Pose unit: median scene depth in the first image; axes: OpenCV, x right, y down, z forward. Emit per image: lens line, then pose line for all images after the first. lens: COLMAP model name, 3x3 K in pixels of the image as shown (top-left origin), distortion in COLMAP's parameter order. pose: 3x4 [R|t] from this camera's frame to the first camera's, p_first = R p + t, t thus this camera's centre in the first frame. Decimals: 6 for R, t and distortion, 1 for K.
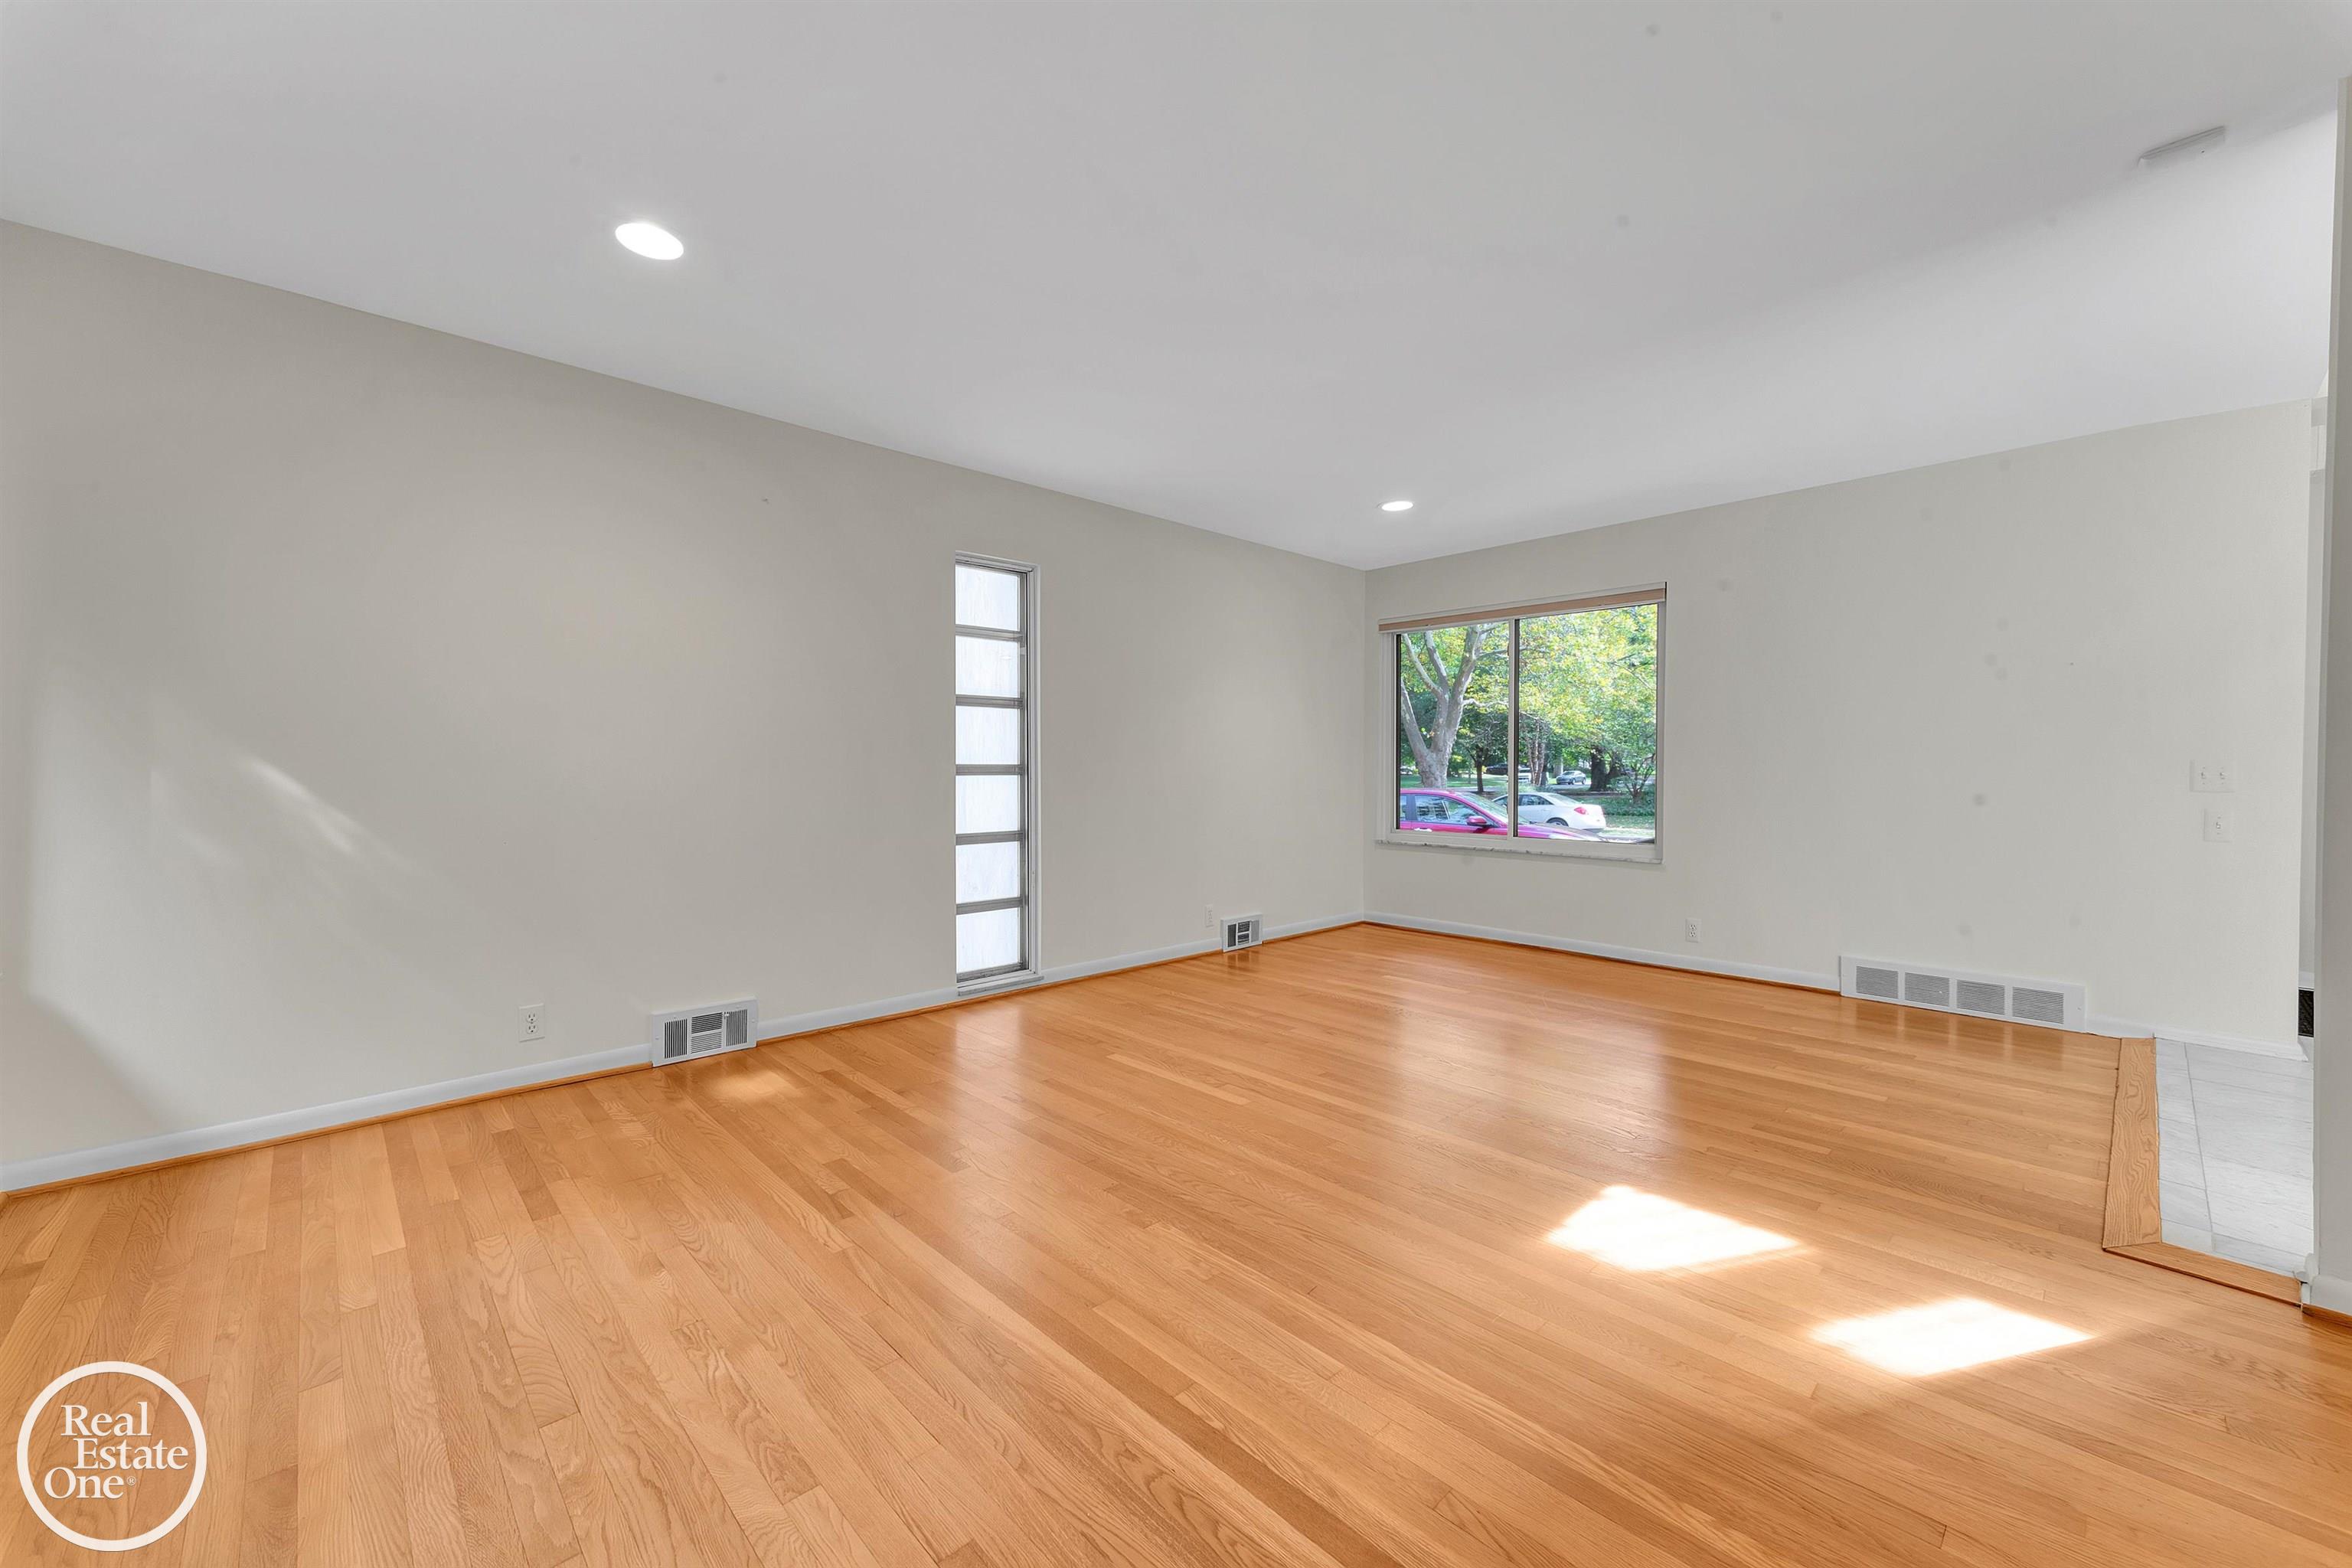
lens RADIAL K [[906.0, 0, 1170.3], [0, 906.0, 778.7], [0, 0, 1]] dist [0.011717, -0.000252]
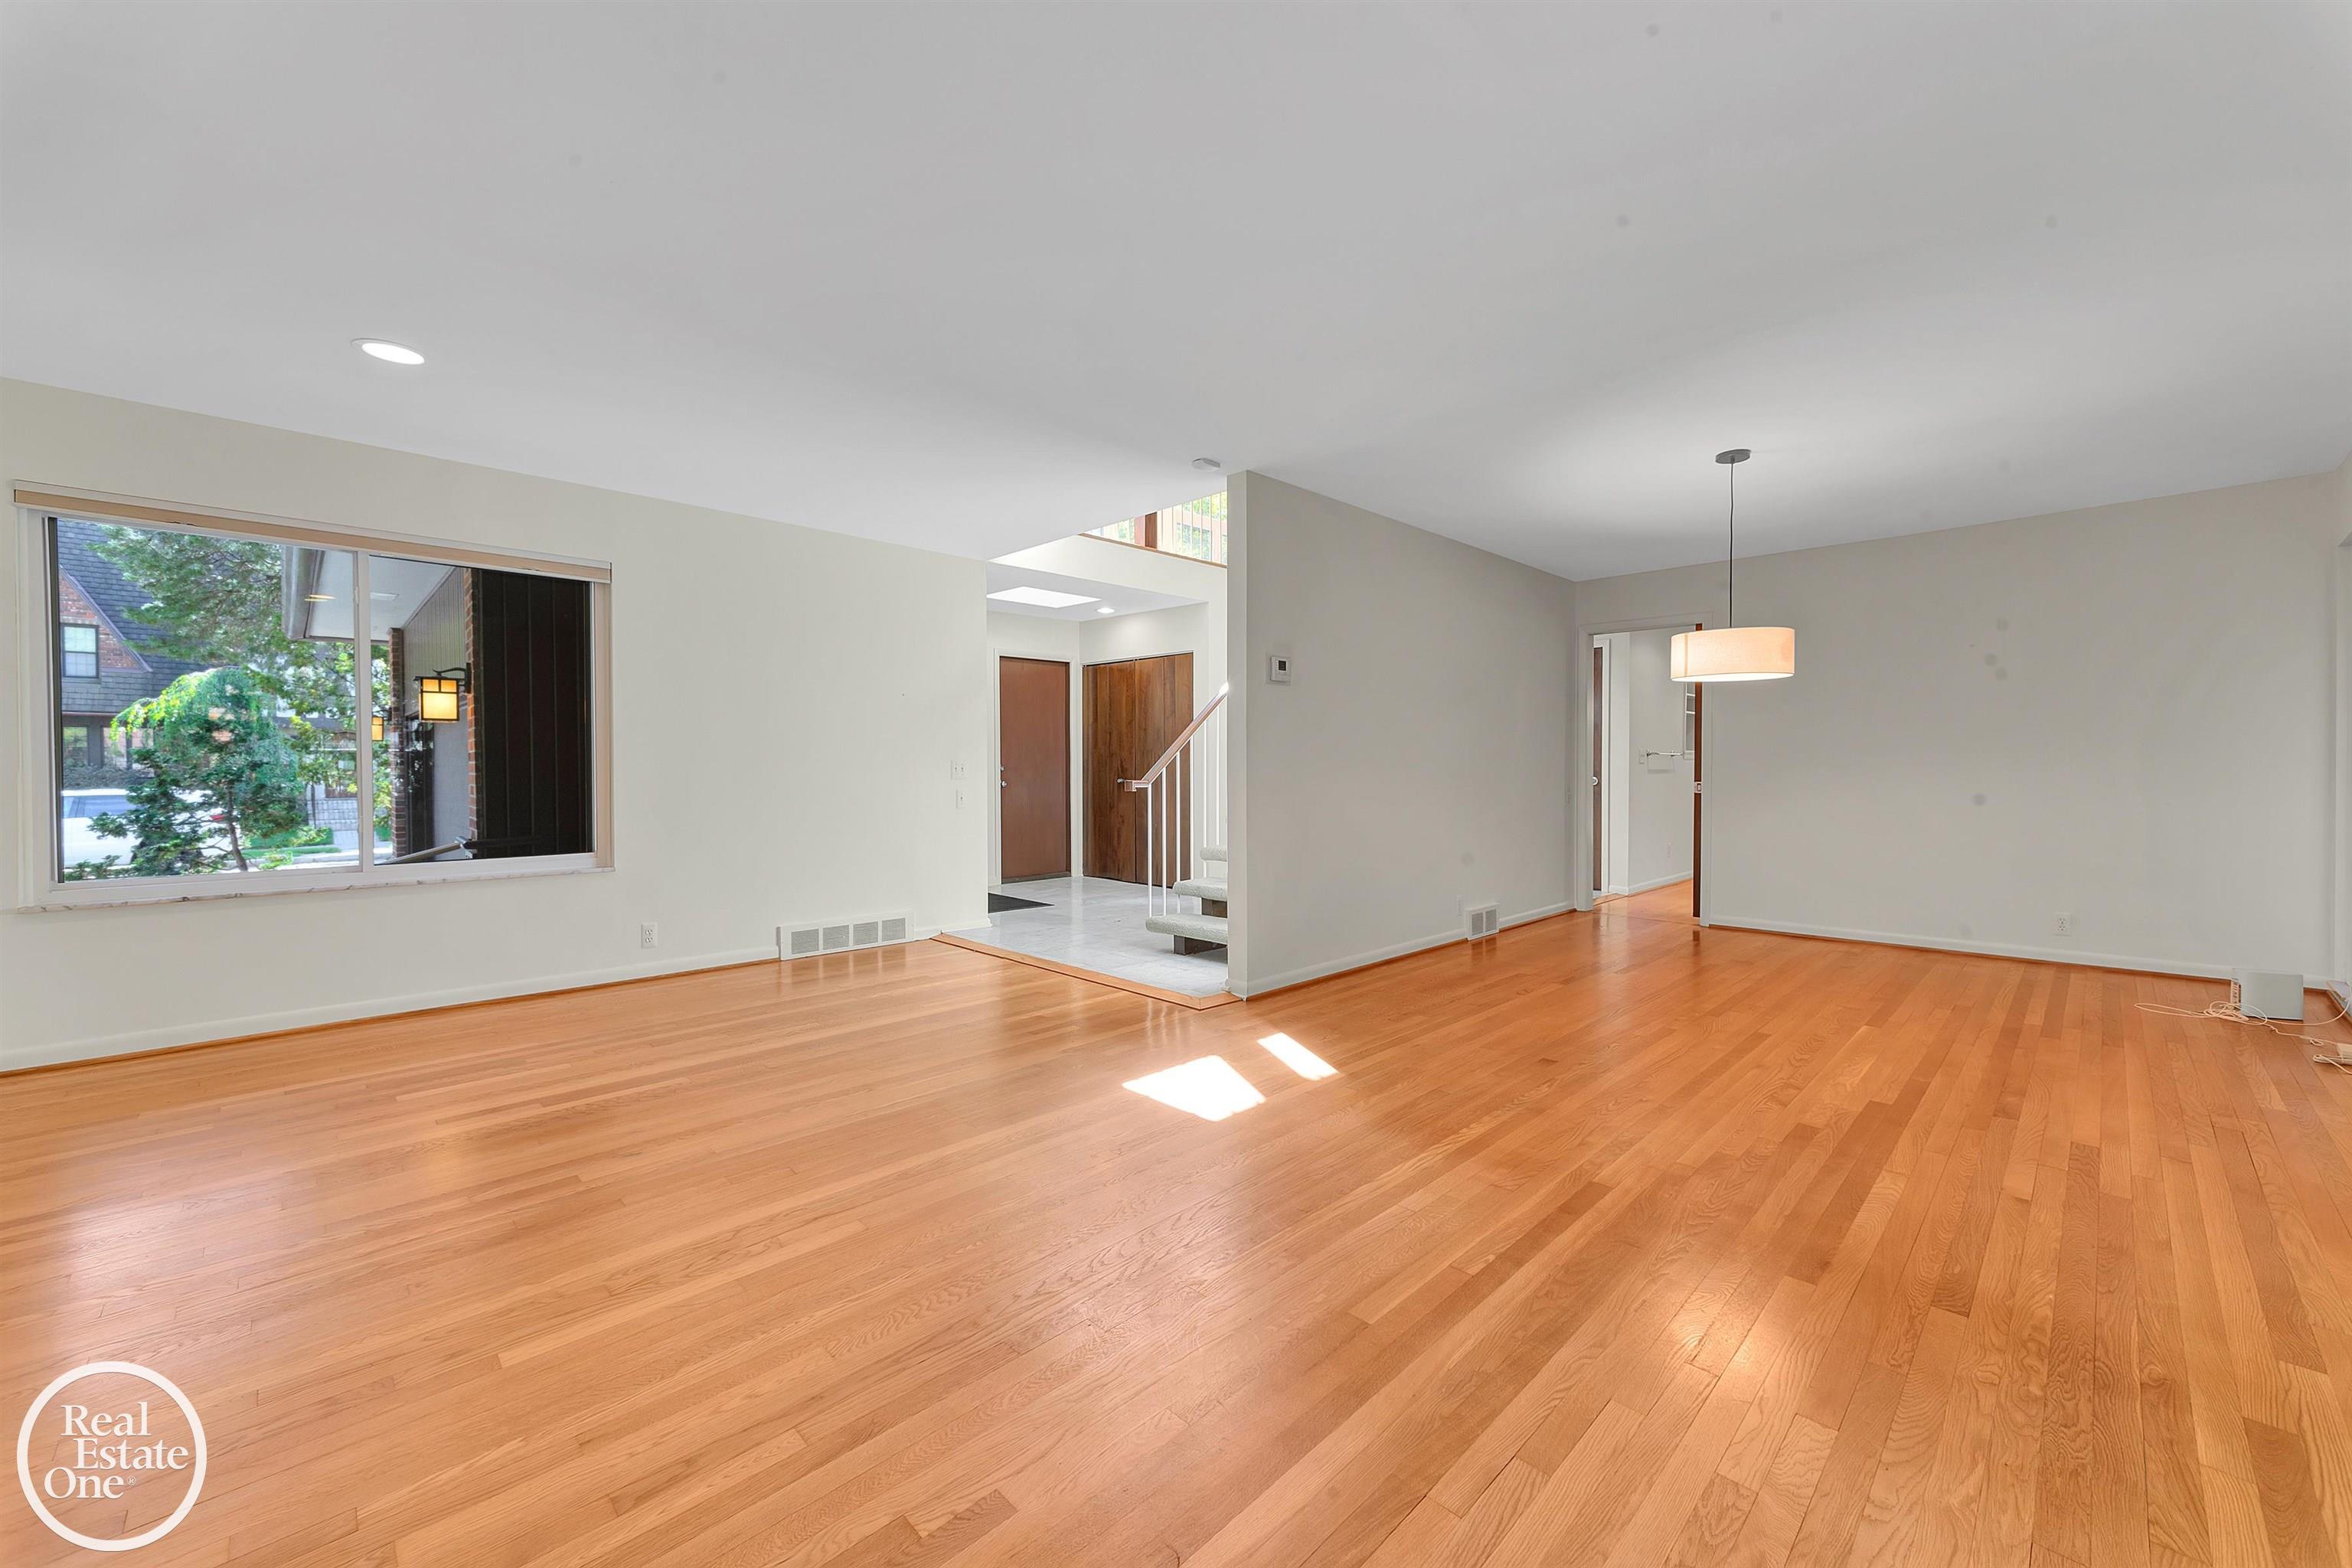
lens RADIAL K [[906.0, 0, 1165.8], [0, 906.0, 780.1], [0, 0, 1]] dist [0.011717, -0.000252]
pose [[-0.012208, -0.014706, 0.999817, -0.500438], [0.010532, 0.999834, 0.014835, -0.008703], [-0.999870, 0.010711, -0.012051, 0.583358]]
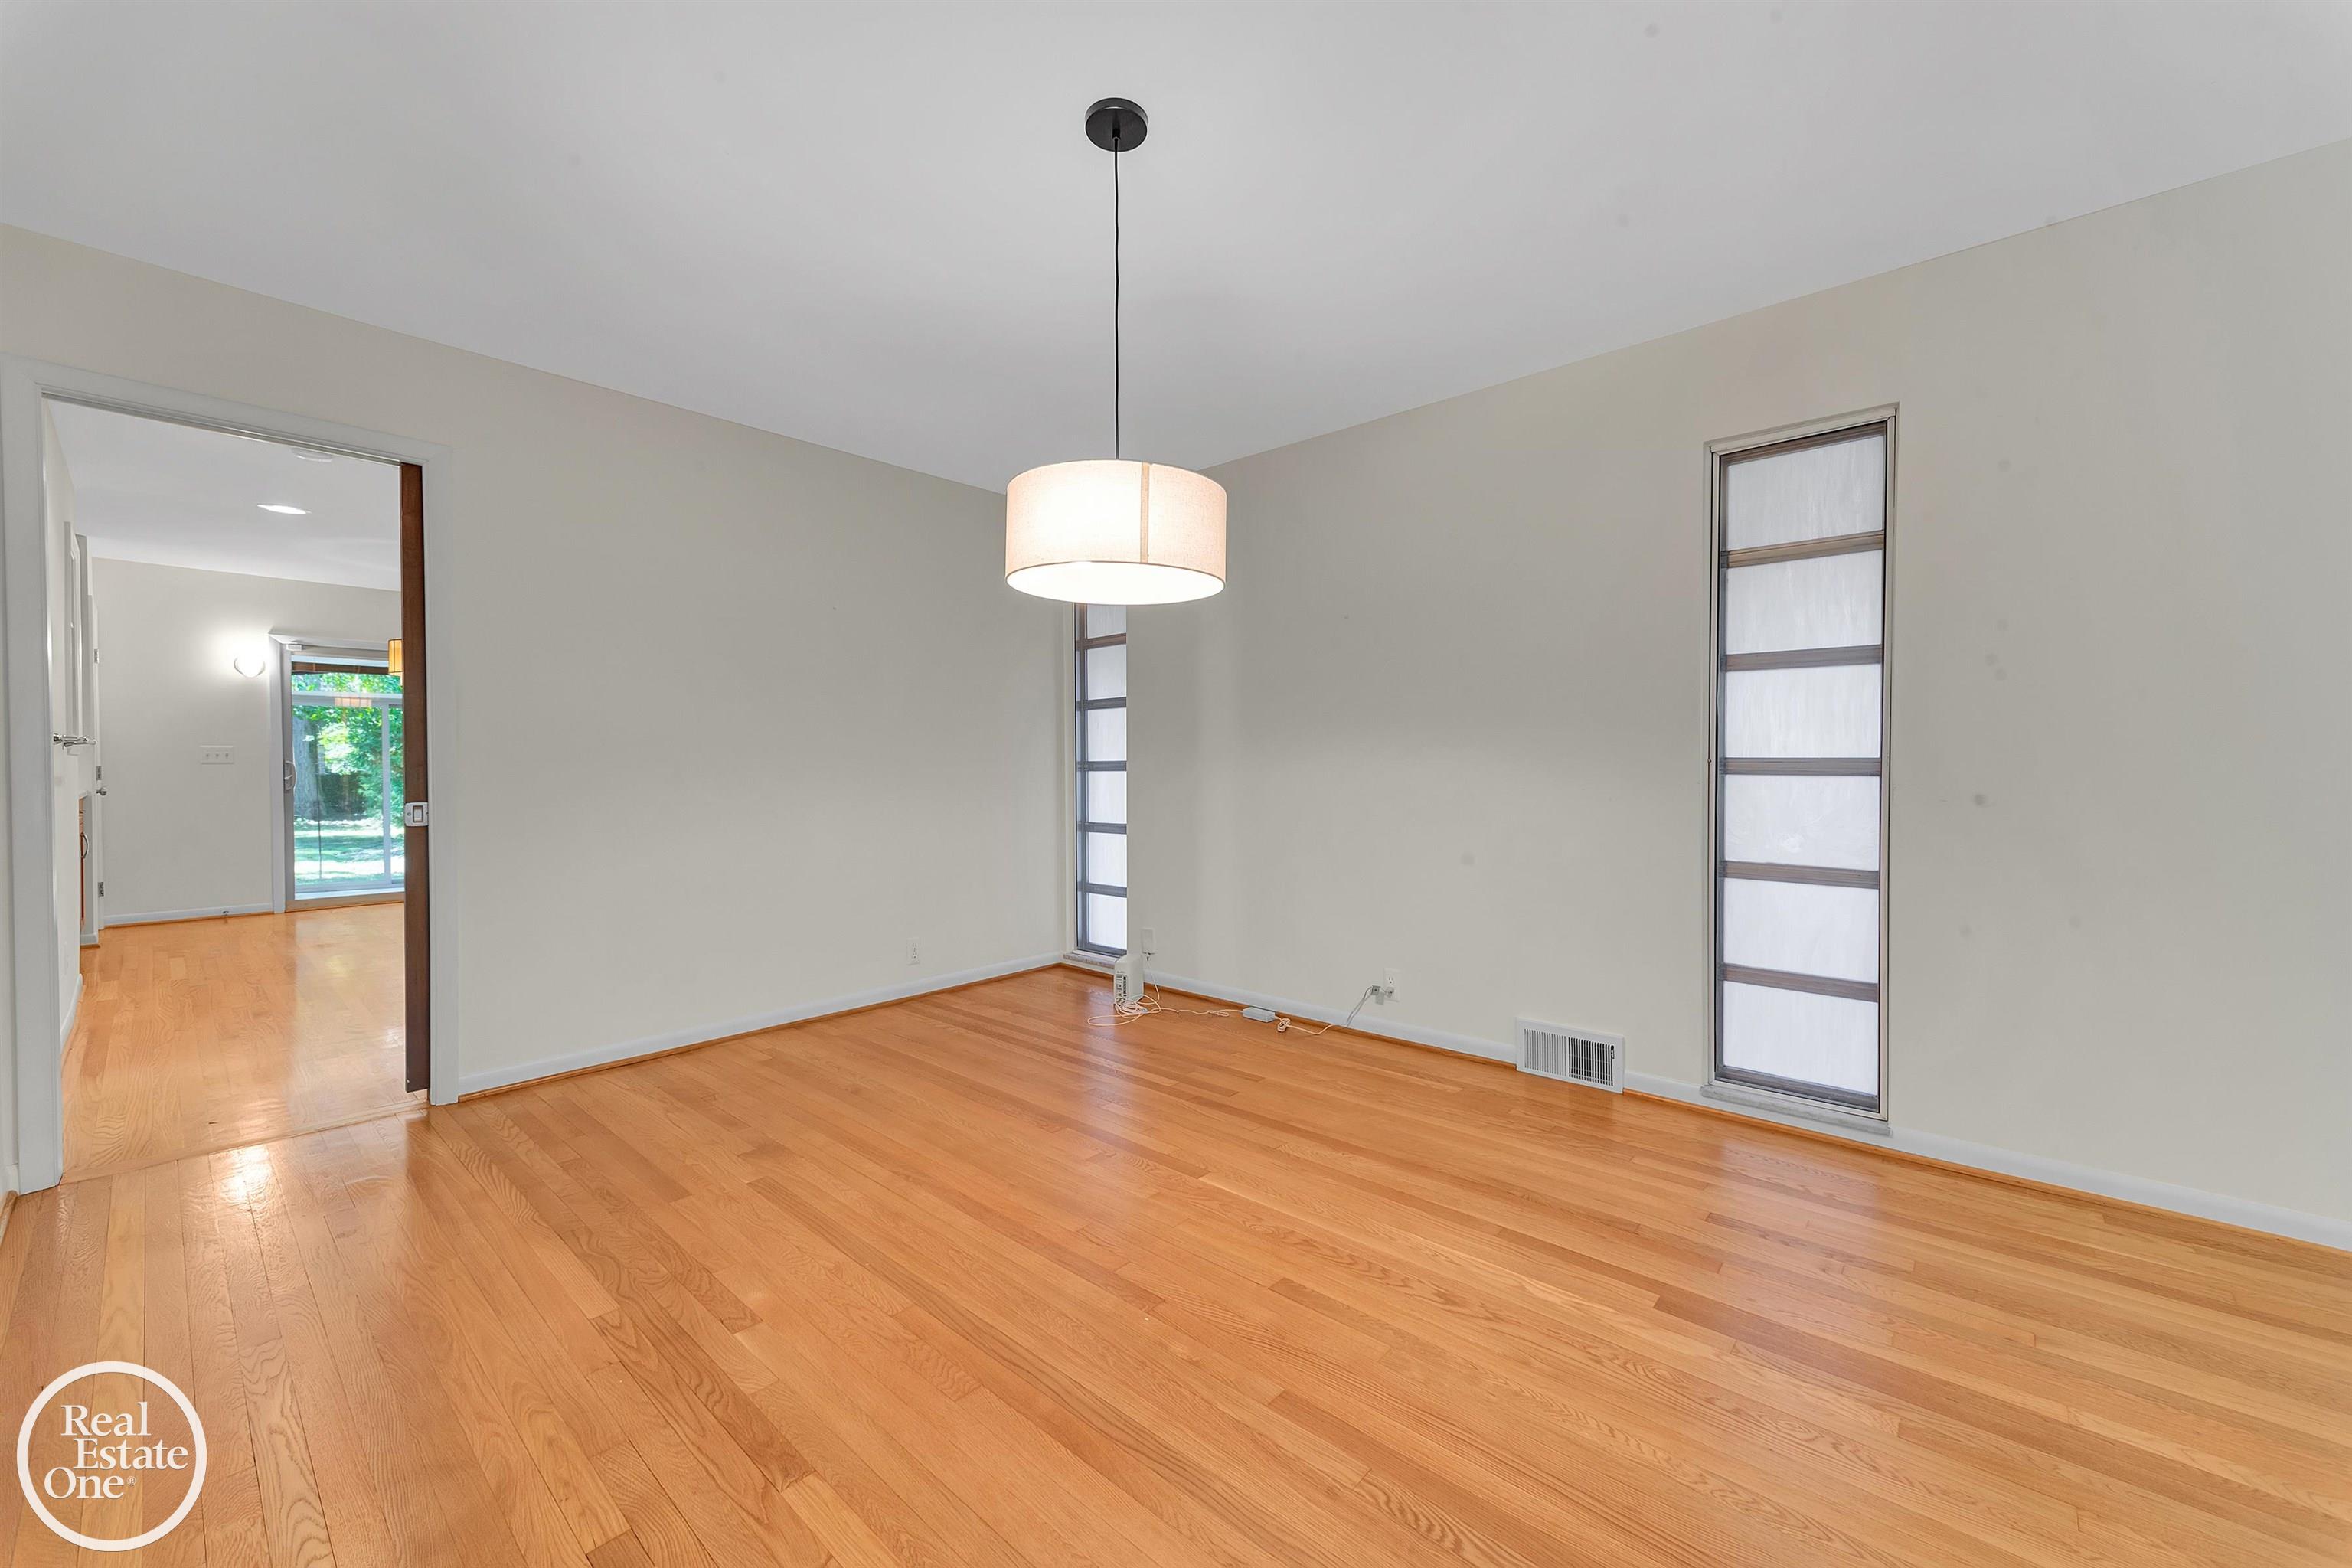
lens RADIAL K [[906.0, 0, 1201.4], [0, 906.0, 773.5], [0, 0, 1]] dist [0.011717, -0.000252]
pose [[-0.995017, -0.000547, -0.099705, 0.554701], [-0.002380, 0.999830, 0.018270, -0.008771], [0.099678, 0.018416, -0.994849, 0.428113]]
